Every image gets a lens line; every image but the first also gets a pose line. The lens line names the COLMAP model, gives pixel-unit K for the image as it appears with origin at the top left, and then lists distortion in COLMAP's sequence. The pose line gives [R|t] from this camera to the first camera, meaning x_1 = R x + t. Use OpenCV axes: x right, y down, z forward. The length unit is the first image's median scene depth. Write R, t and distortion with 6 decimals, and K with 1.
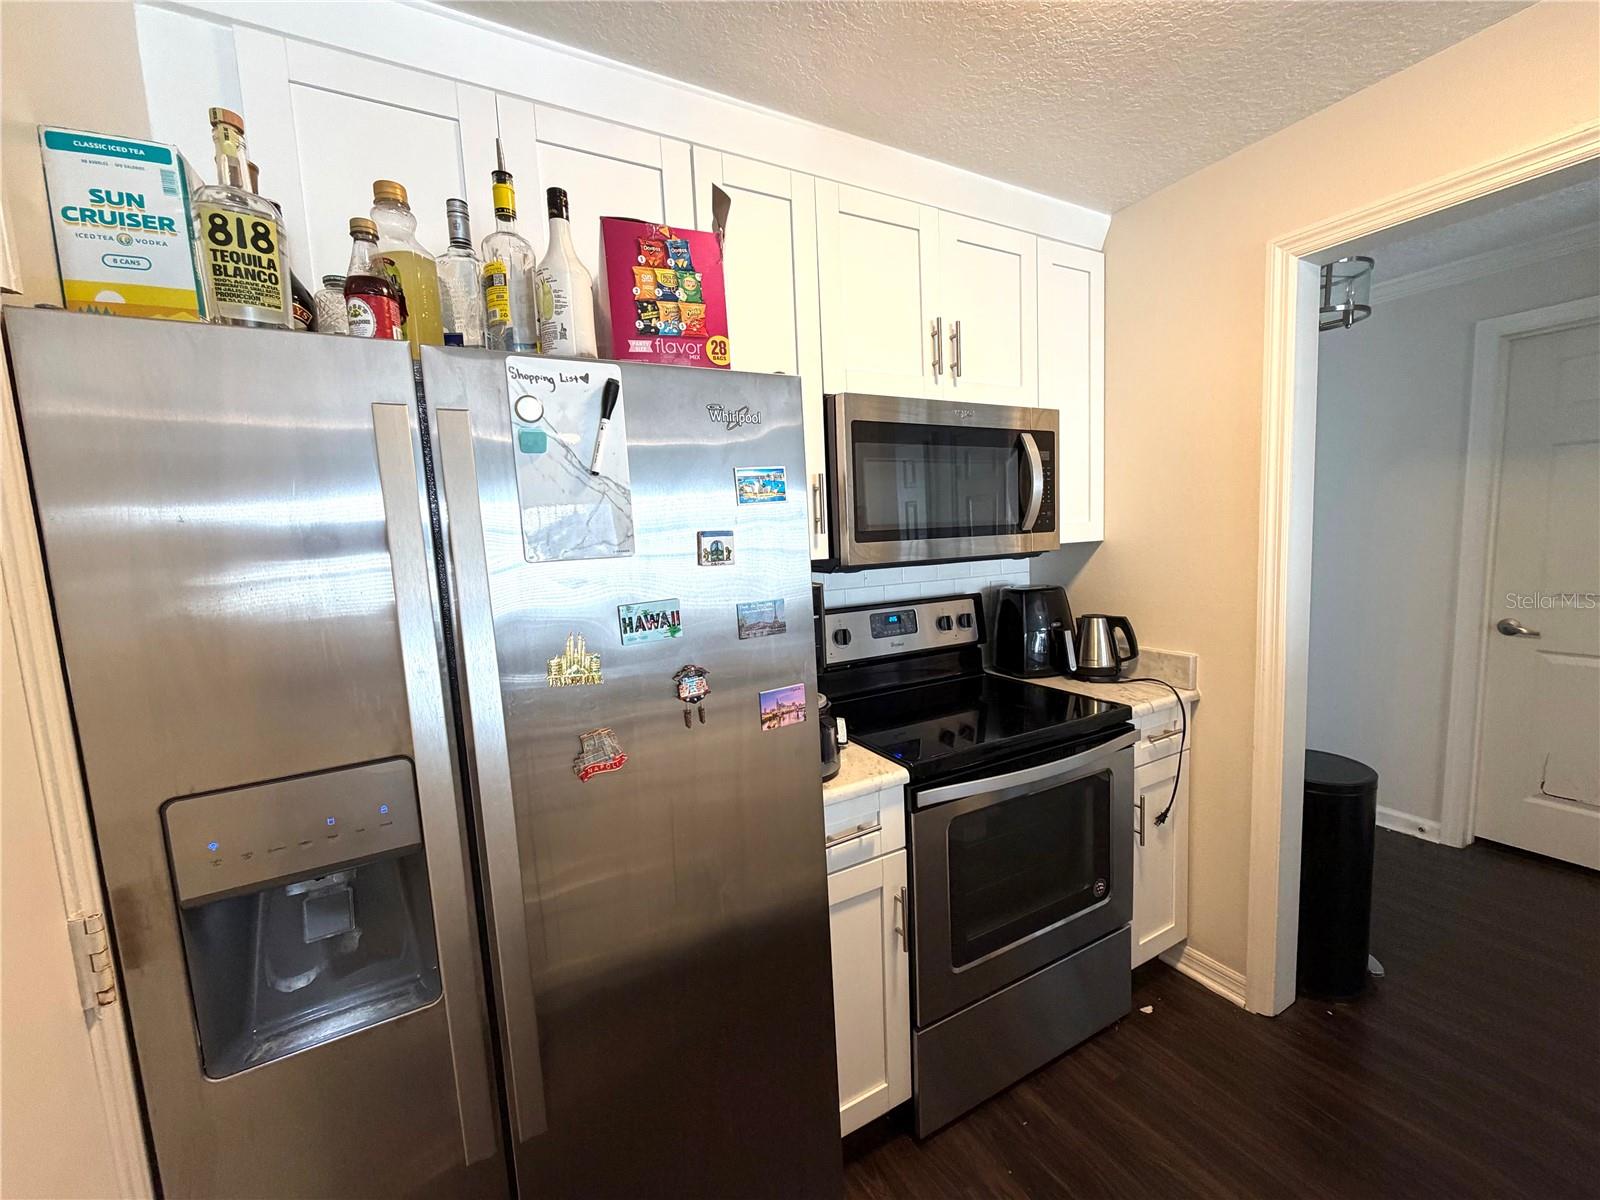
lens RADIAL K [[640.4, 0, 804.9], [0, 640.4, 599.7], [0, 0, 1]] dist [-0.002039, 0.000685]
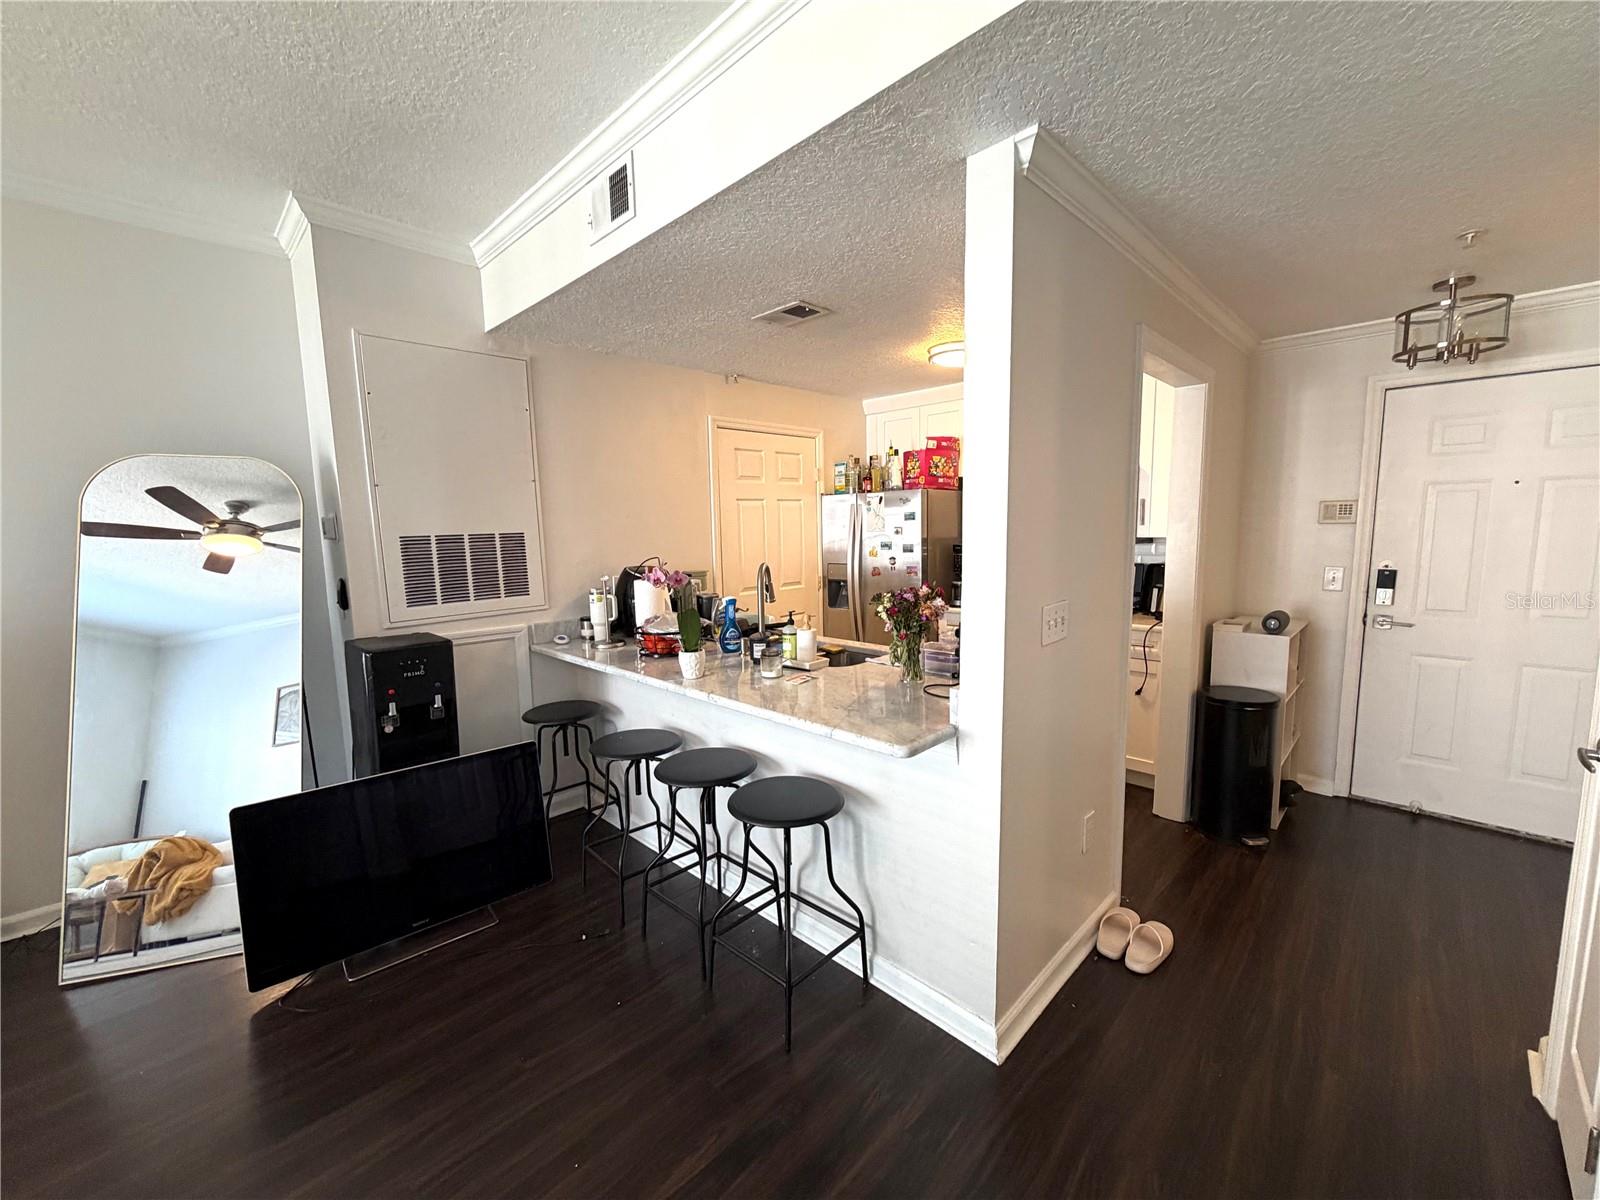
lens RADIAL K [[640.4, 0, 804.1], [0, 640.4, 607.9], [0, 0, 1]] dist [-0.002039, 0.000685]
pose [[0.284461, 0.163203, -0.944694, 3.814022], [-0.095887, 0.985306, 0.141345, -0.114552], [0.953880, 0.050377, 0.295930, -0.882347]]
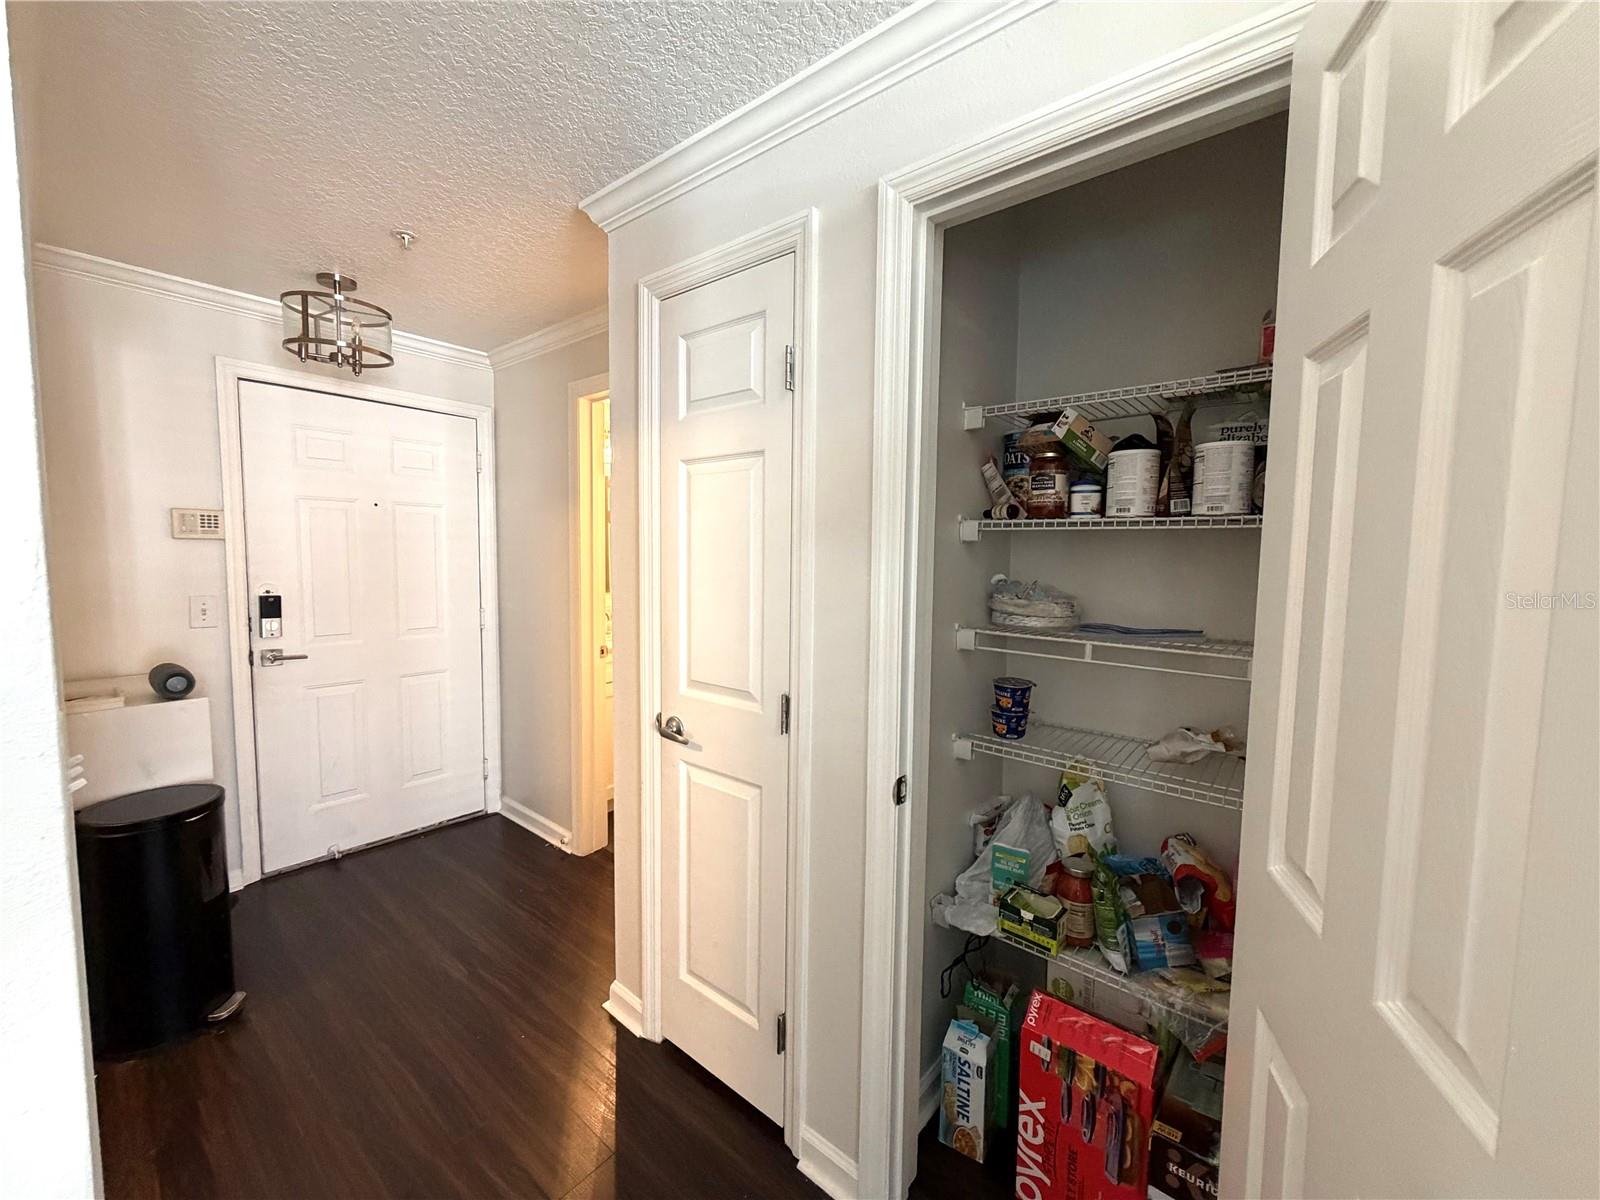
lens RADIAL K [[640.4, 0, 808.1], [0, 640.4, 600.4], [0, 0, 1]] dist [-0.002039, 0.000685]
pose [[0.927669, 0.029063, 0.372270, 2.675226], [-0.016629, 0.999193, -0.036567, -0.048996], [-0.373032, 0.027732, 0.927404, -0.506886]]
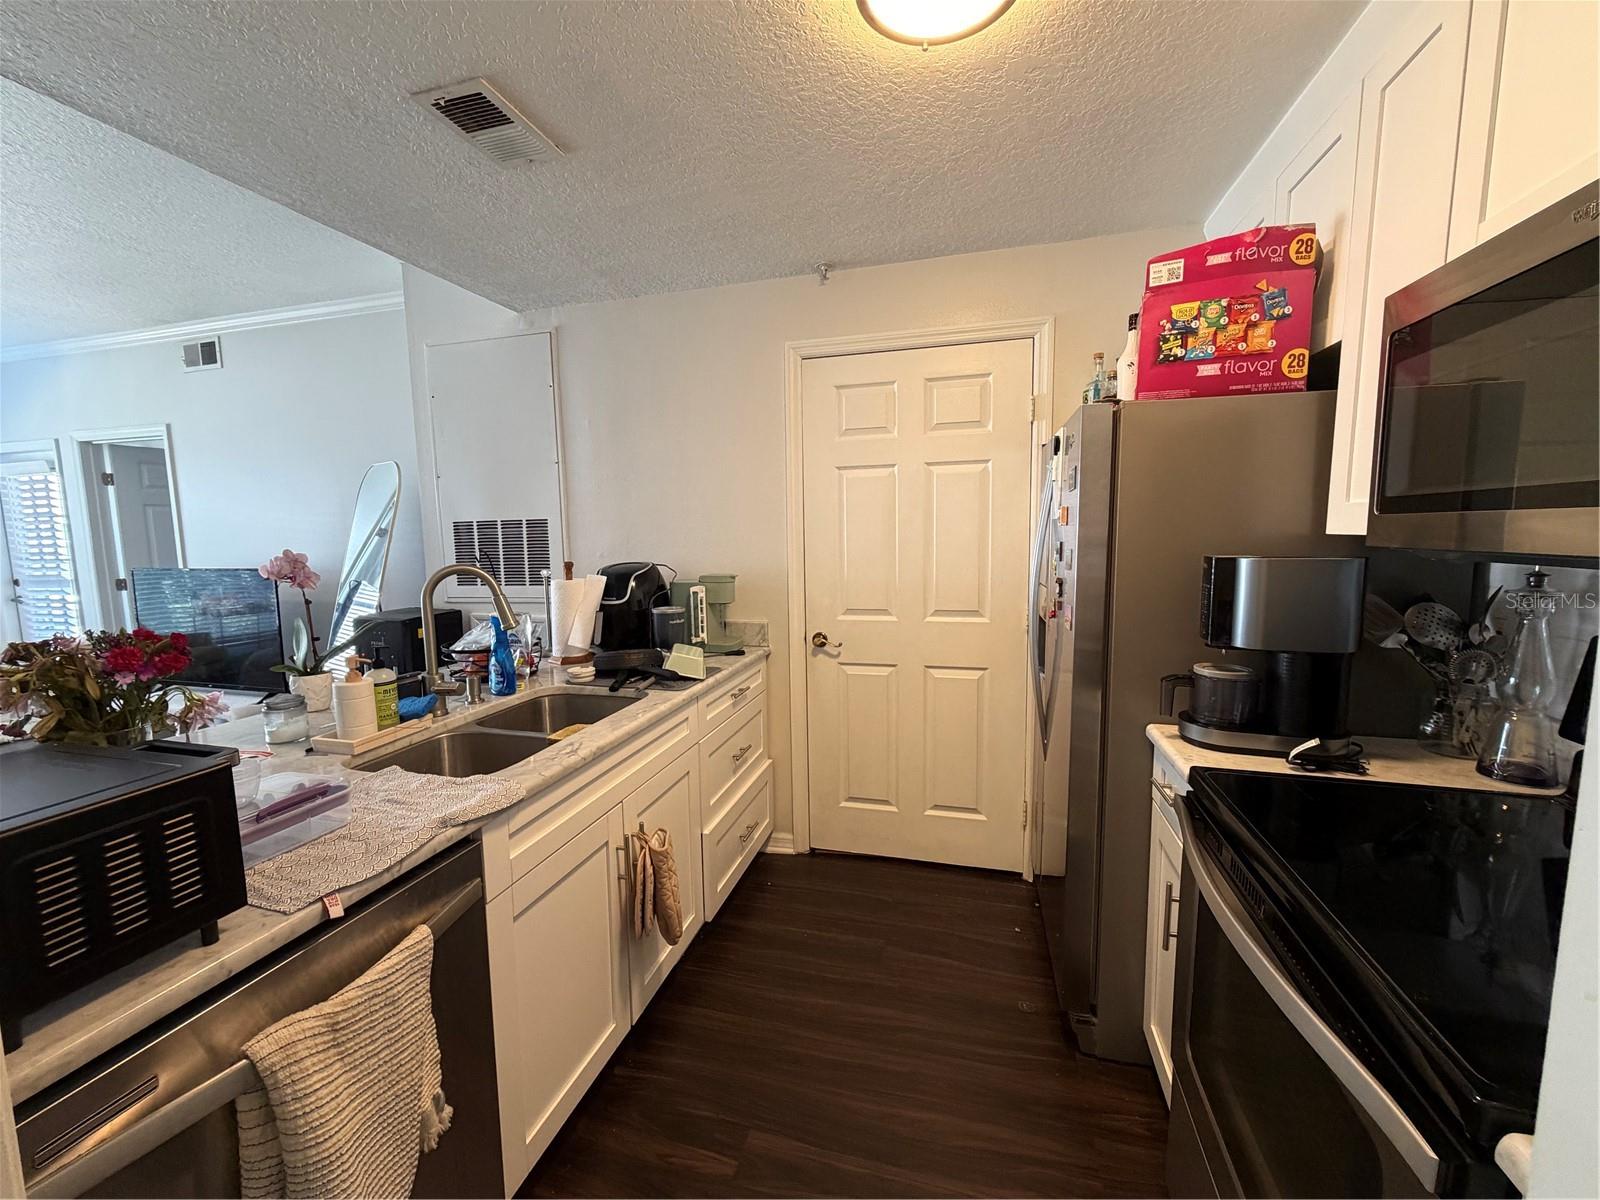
lens RADIAL K [[640.4, 0, 800.9], [0, 640.4, 606.7], [0, 0, 1]] dist [-0.002039, 0.000685]
pose [[-0.700320, 0.134465, -0.701049, 1.652567], [-0.032359, 0.975108, 0.219357, -0.195224], [0.713095, 0.176305, -0.678537, 1.689159]]
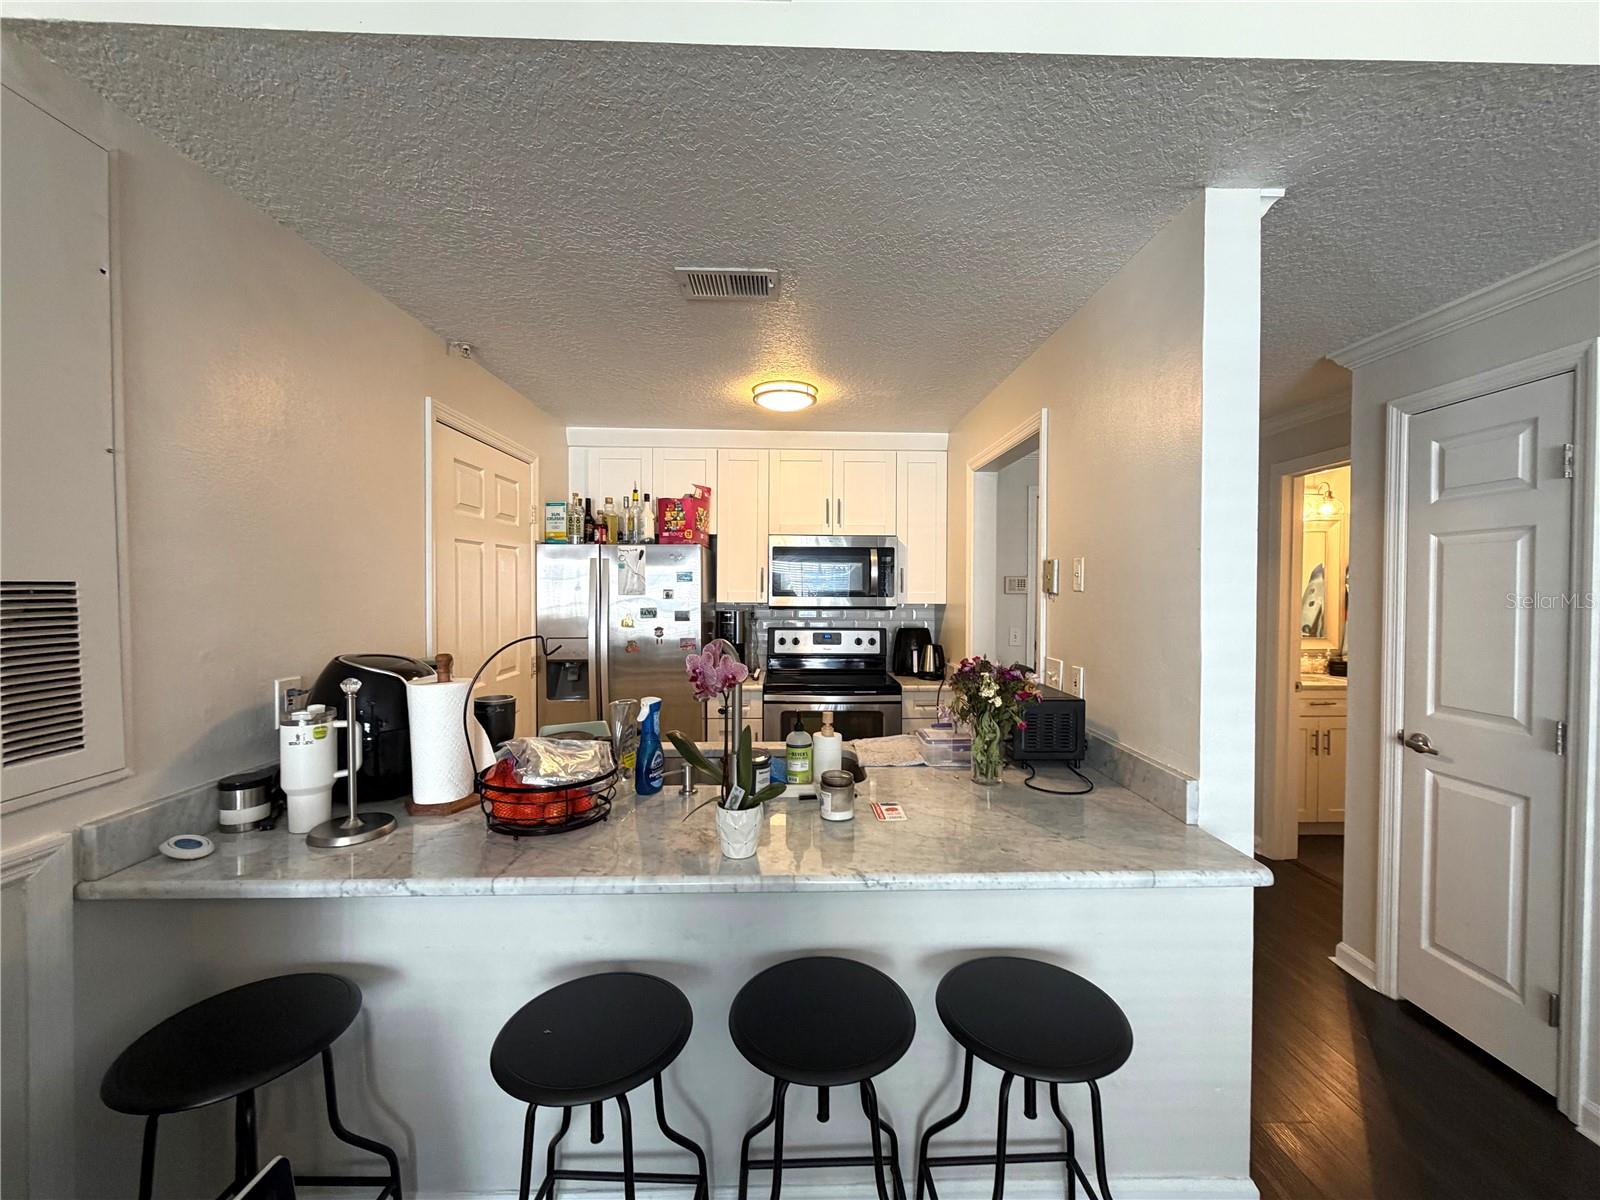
lens RADIAL K [[640.4, 0, 806.3], [0, 640.4, 599.7], [0, 0, 1]] dist [-0.002039, 0.000685]
pose [[0.888233, 0.057229, -0.455815, 2.077683], [-0.093104, 0.994045, -0.056623, 0.076962], [0.449860, 0.092733, 0.888271, -1.739184]]
